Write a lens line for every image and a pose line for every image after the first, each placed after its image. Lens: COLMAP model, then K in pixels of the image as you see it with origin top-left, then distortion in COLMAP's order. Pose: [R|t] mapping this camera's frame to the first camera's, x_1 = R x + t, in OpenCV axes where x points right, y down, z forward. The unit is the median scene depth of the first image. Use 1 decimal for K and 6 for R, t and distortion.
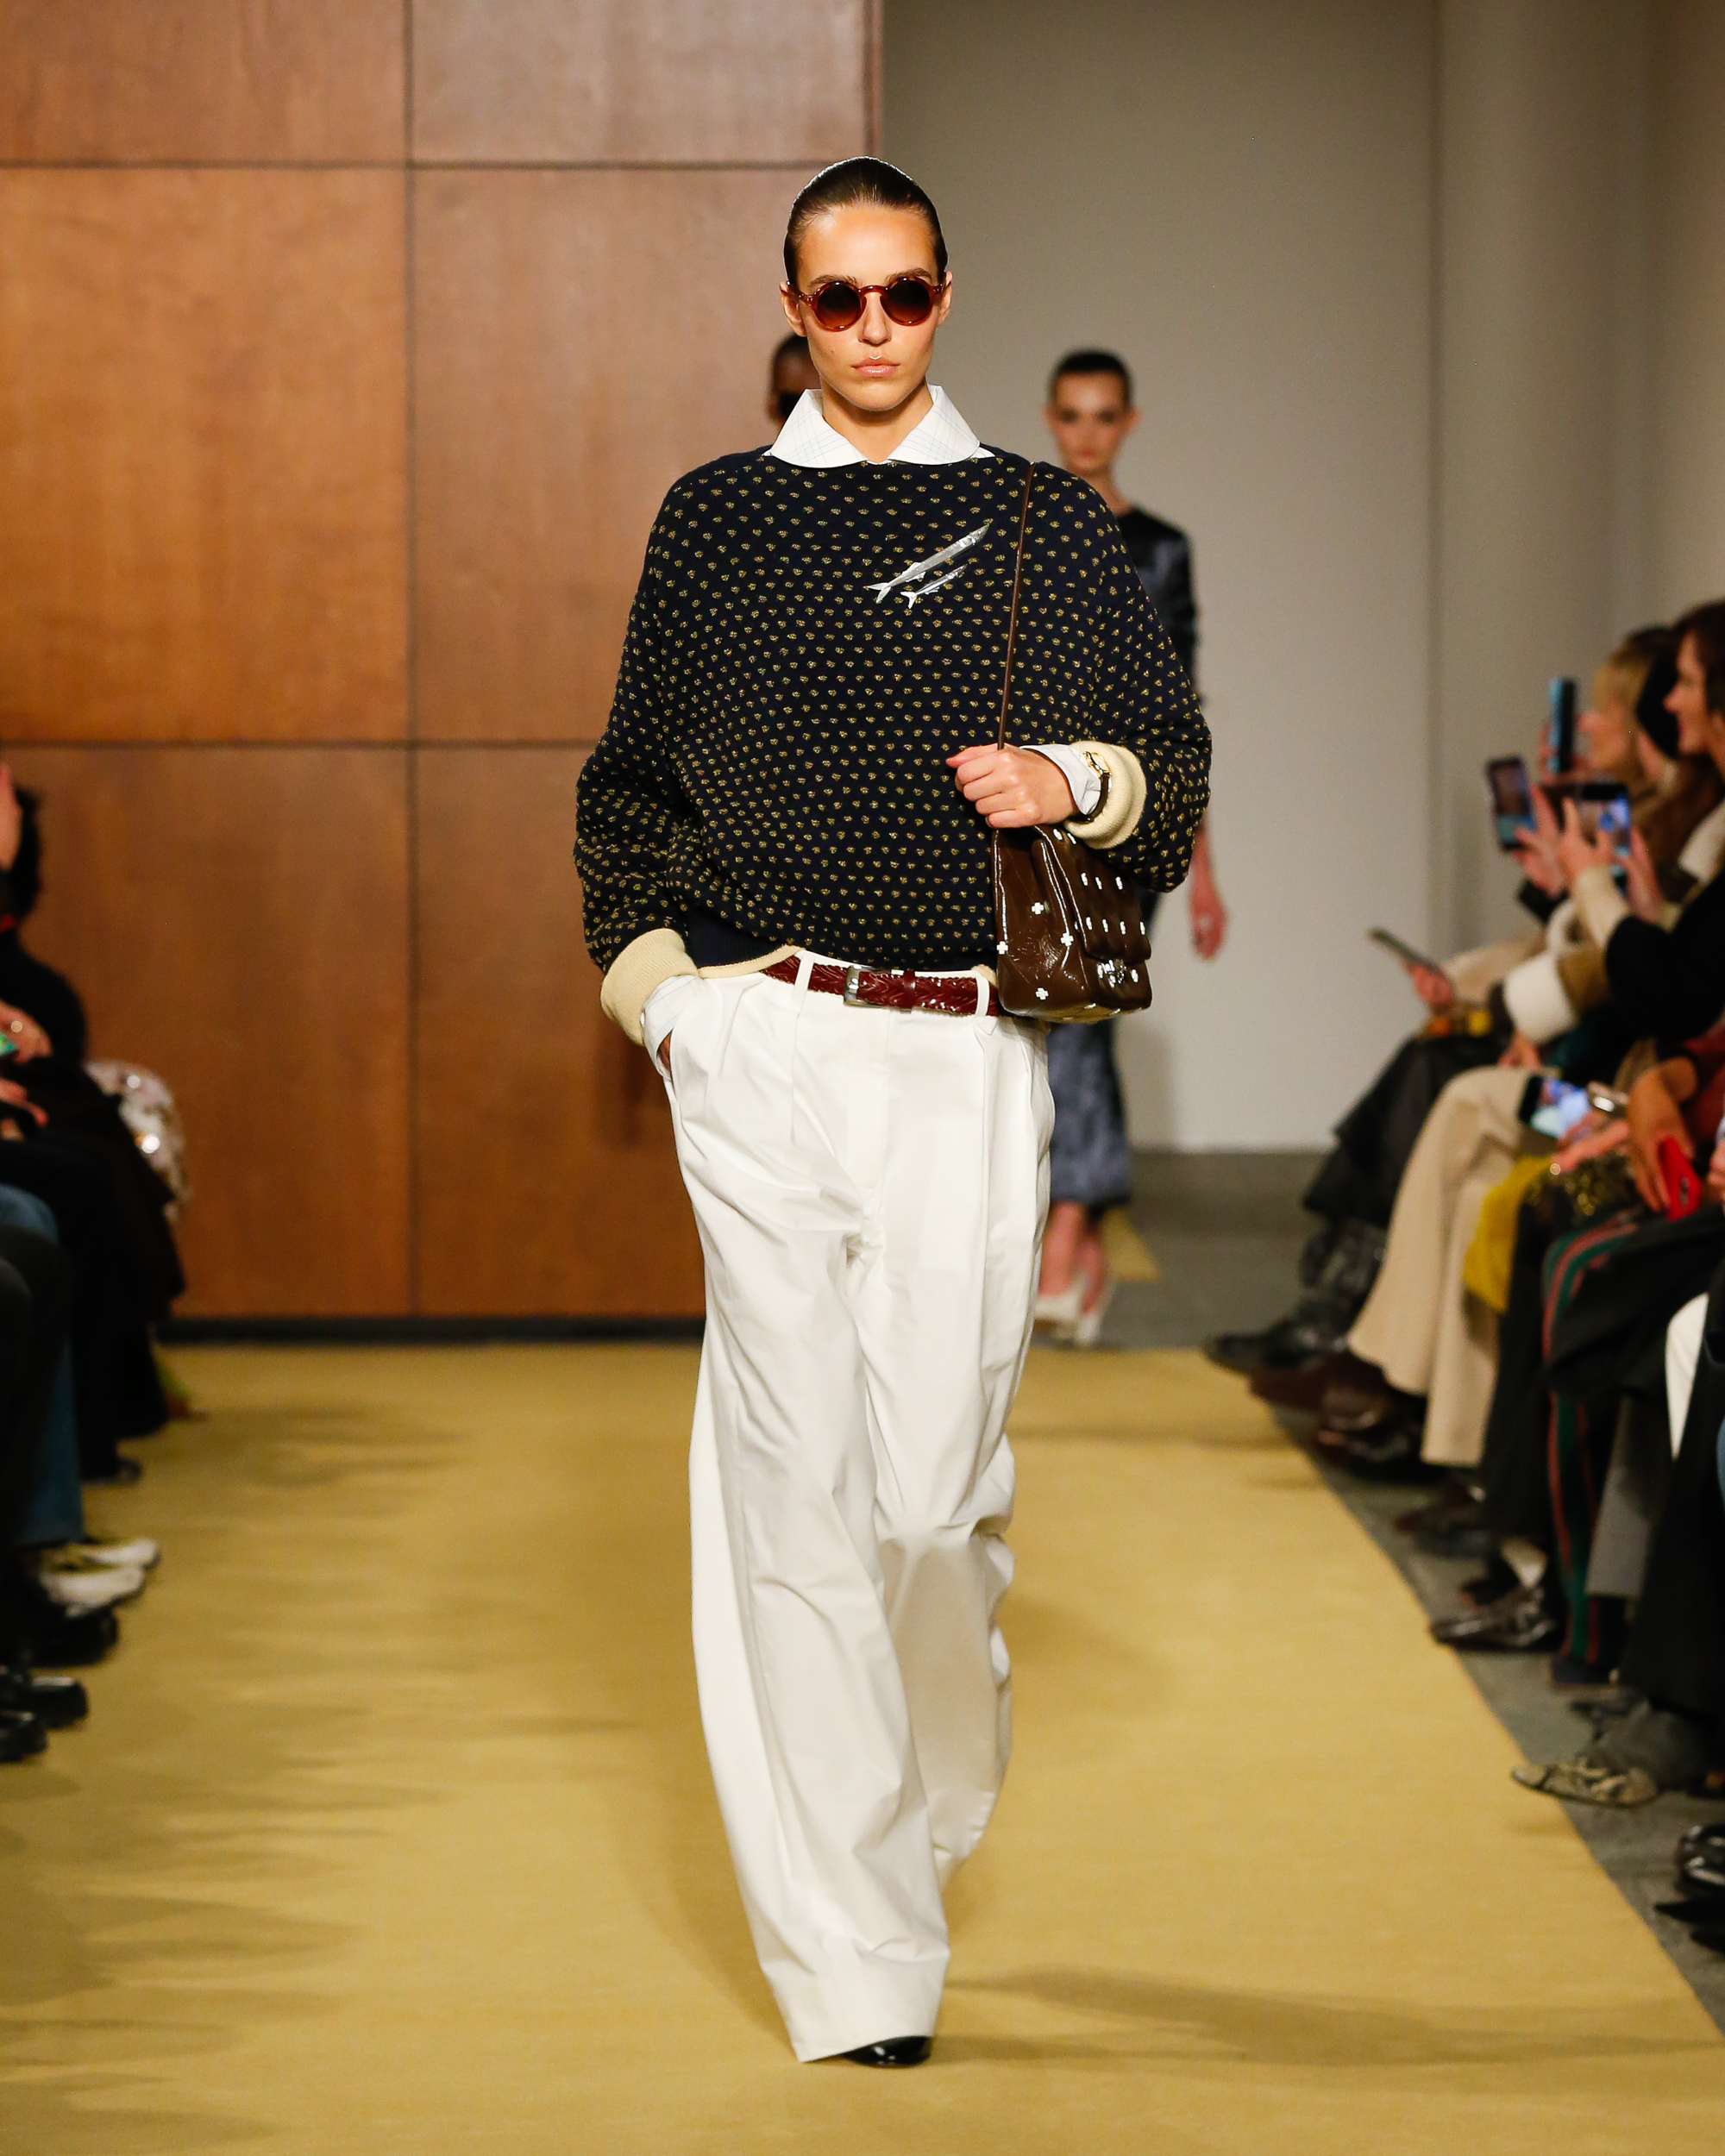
lens RADIAL K [[8875.6, 0, 862.5], [0, 8875.6, 1078.0], [0, 0, 1]] dist [-0.022311, 1.477884]
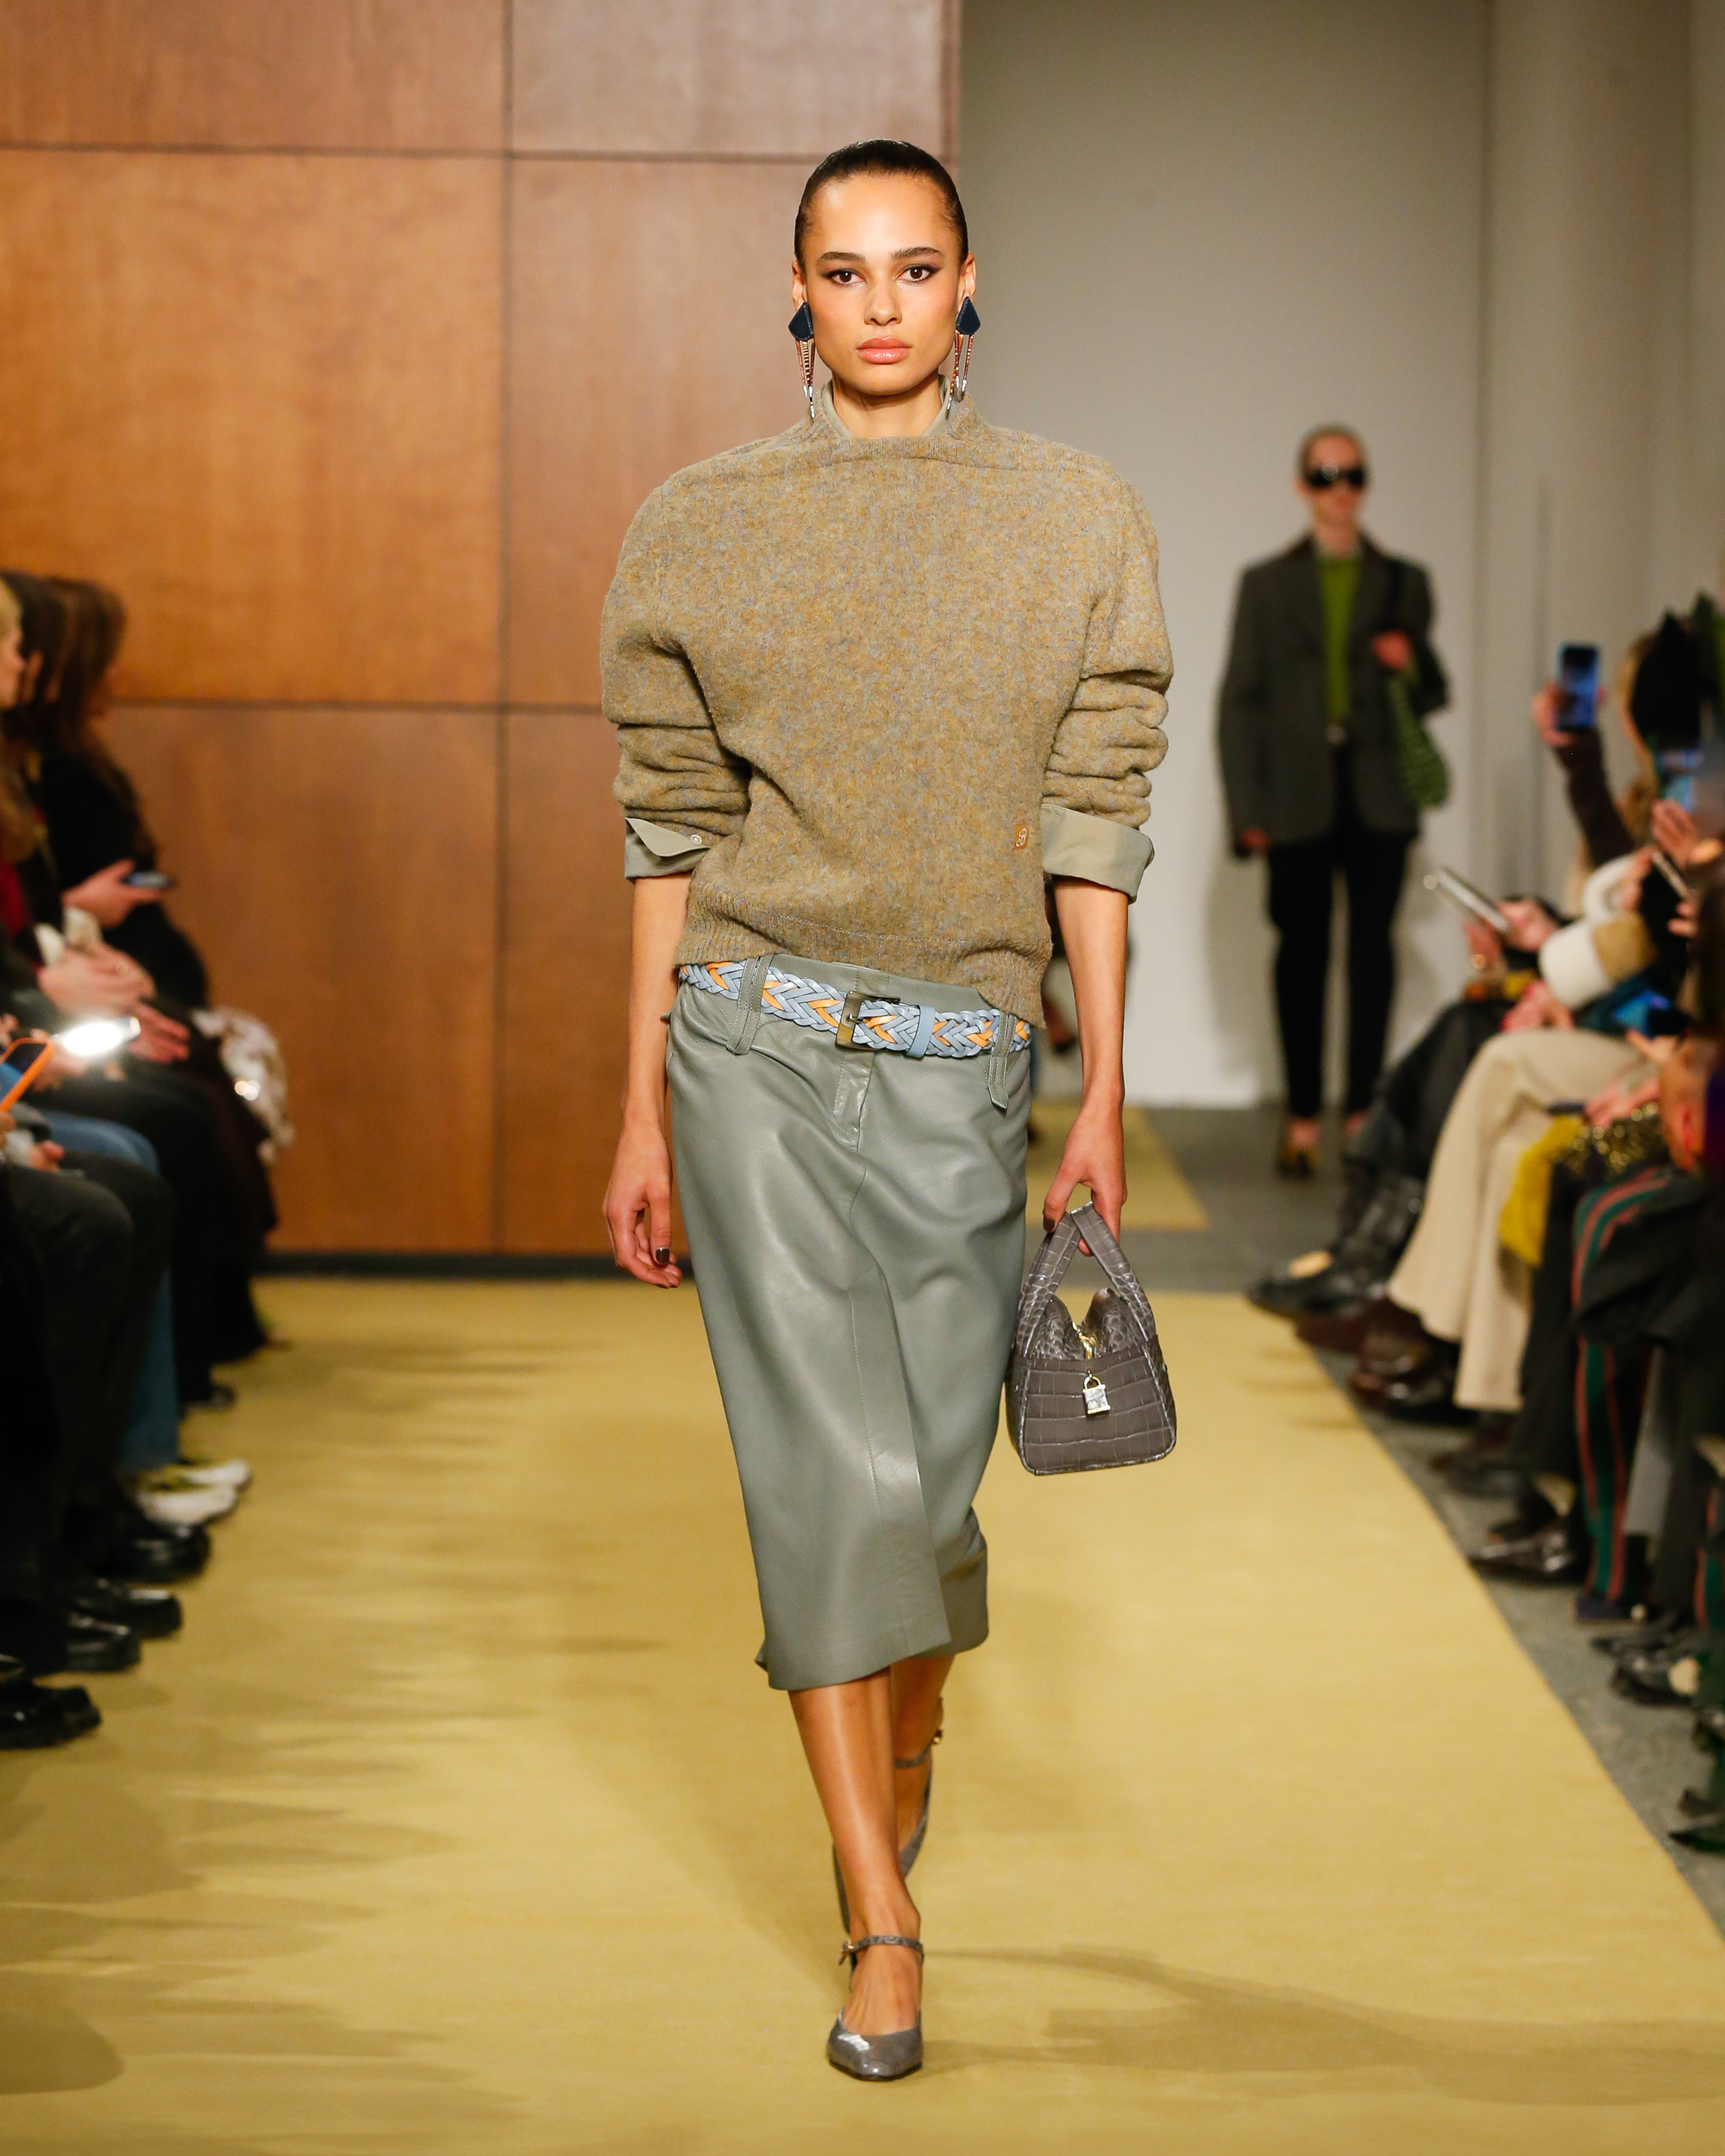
lens RADIAL K [[10003.0, 0, 862.5], [0, 10003.0, 1078.0], [0, 0, 1]] dist [0.224386, -9.233058]
pose [[0.999874, 0.014156, -0.007219, 0.000962], [-0.014059, 0.999813, 0.013309, -0.010158], [0.007406, -0.013206, 0.999885, -0.183490]]
